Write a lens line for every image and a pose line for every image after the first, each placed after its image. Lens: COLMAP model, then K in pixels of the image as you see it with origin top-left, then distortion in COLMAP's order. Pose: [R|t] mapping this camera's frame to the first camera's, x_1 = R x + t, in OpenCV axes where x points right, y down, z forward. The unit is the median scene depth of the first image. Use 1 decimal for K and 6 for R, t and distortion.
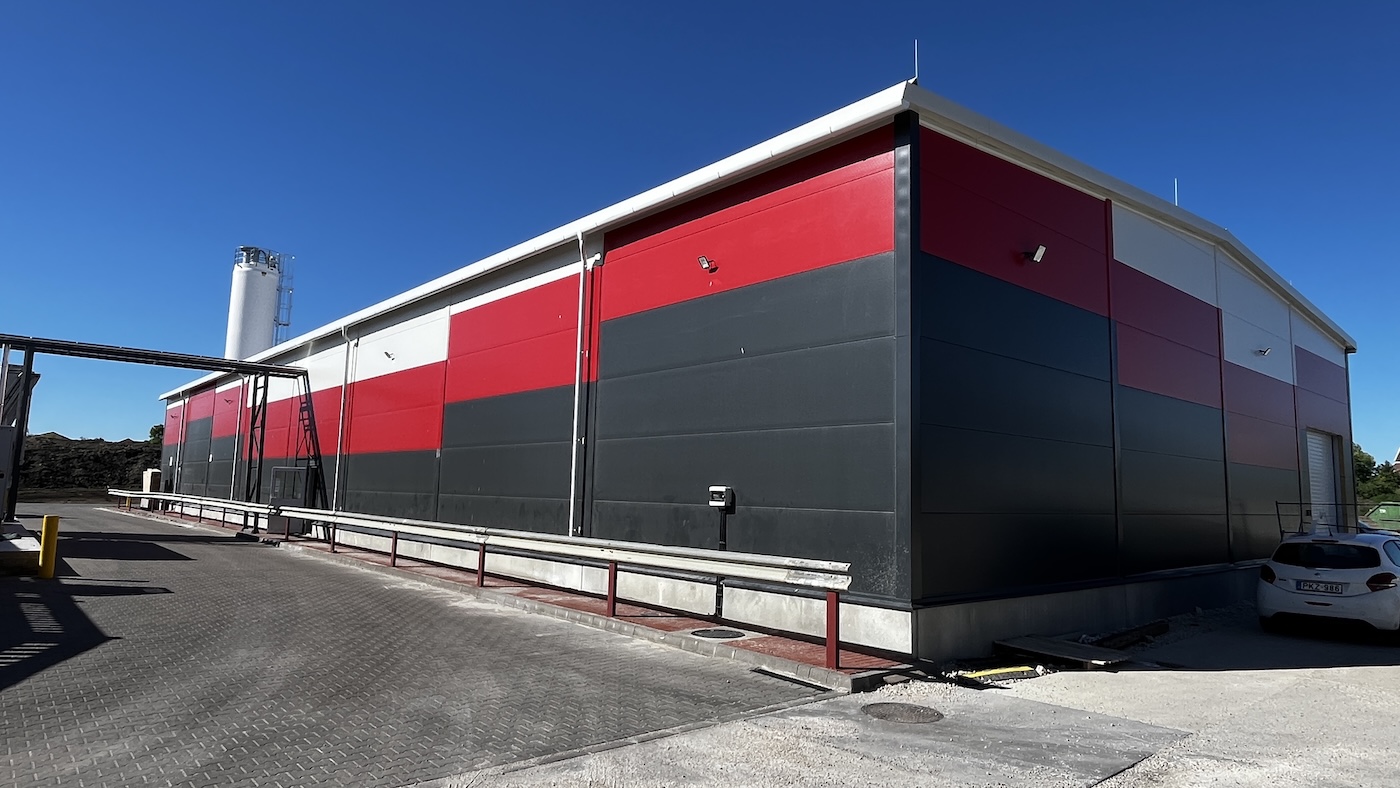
lens RADIAL K [[824.8, 0, 699.6], [0, 824.8, 397.5], [0, 0, 1]] dist [-0.021257, -0.001574]
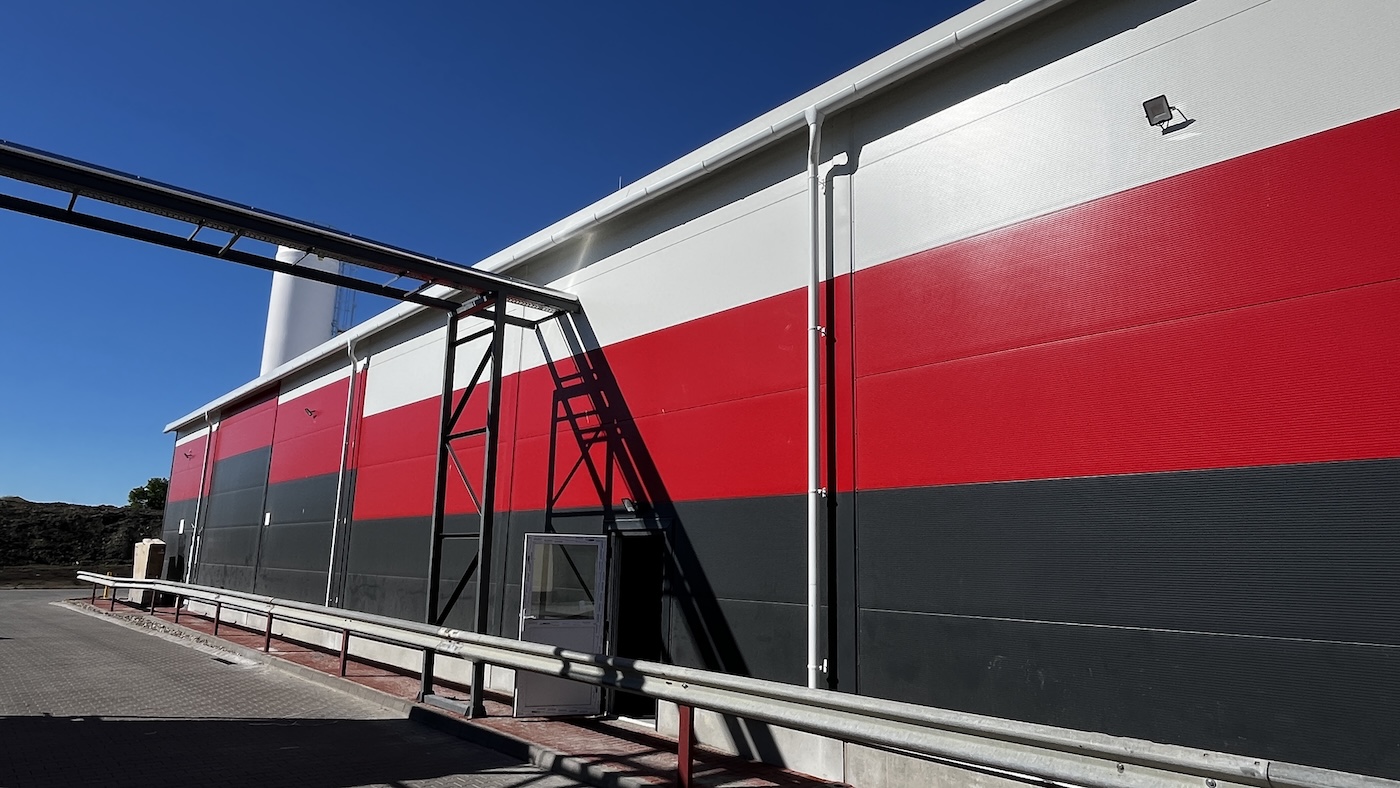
lens RADIAL K [[824.8, 0, 703.2], [0, 824.8, 387.3], [0, 0, 1]] dist [-0.021257, -0.001574]
pose [[0.999753, -0.003469, 0.021950, -0.270046], [0.005444, 0.995877, -0.090552, 0.031517], [-0.021545, 0.090649, 0.995650, 0.372009]]
